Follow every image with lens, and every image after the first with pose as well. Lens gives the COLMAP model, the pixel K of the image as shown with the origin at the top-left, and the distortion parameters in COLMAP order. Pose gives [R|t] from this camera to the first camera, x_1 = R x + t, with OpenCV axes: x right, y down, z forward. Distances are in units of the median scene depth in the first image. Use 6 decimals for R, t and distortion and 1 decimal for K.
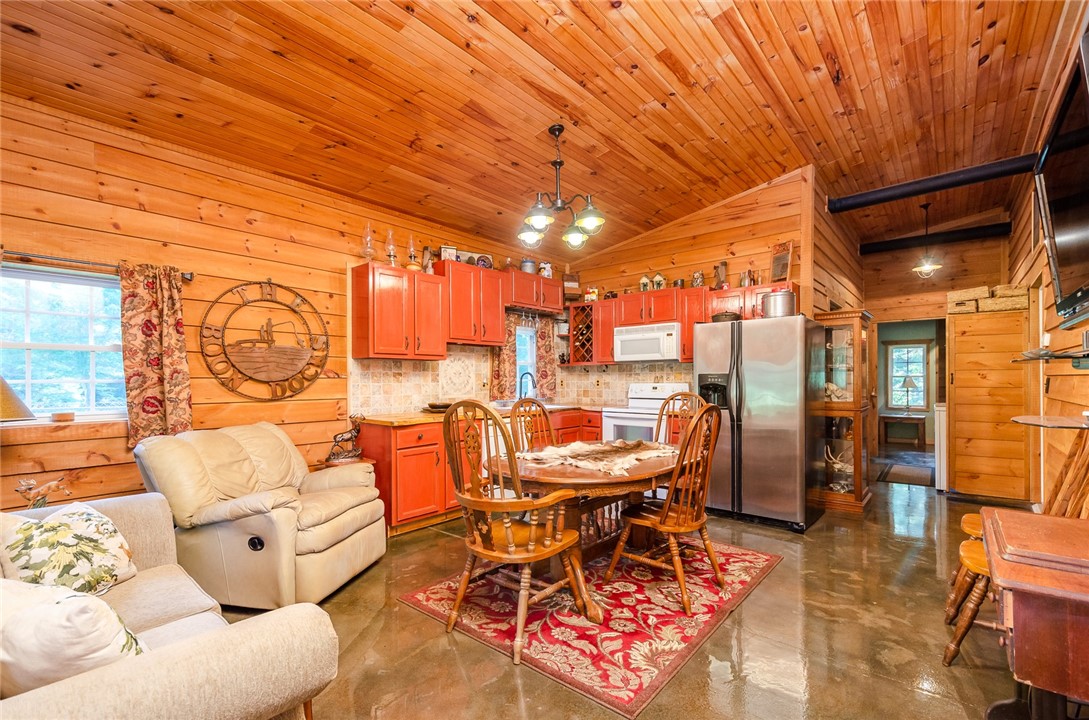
lens RADIAL K [[480.0, 0, 541.4], [0, 480.0, 381.1], [0, 0, 1]] dist [0.001789, 0.000051]
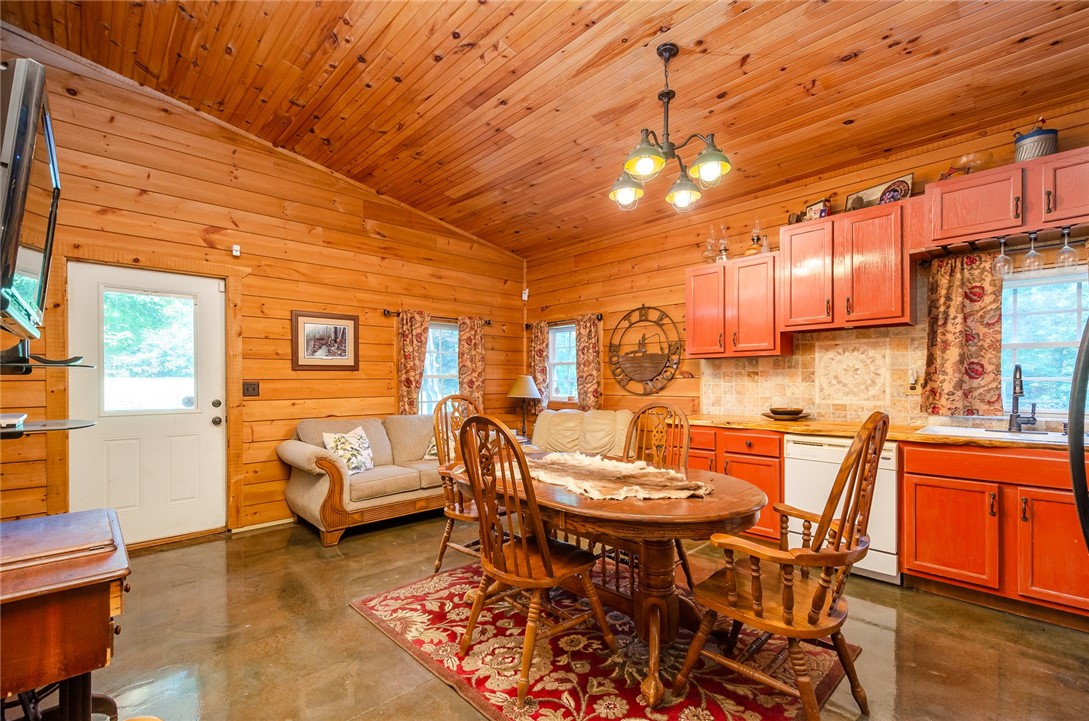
lens RADIAL K [[480.0, 0, 541.4], [0, 480.0, 381.6], [0, 0, 1]] dist [0.001789, 0.000051]
pose [[-0.107144, 0.001148, -0.994243, 0.810140], [-0.001745, 0.999998, 0.001343, 0.001388], [0.994242, 0.001879, -0.107141, 0.877697]]
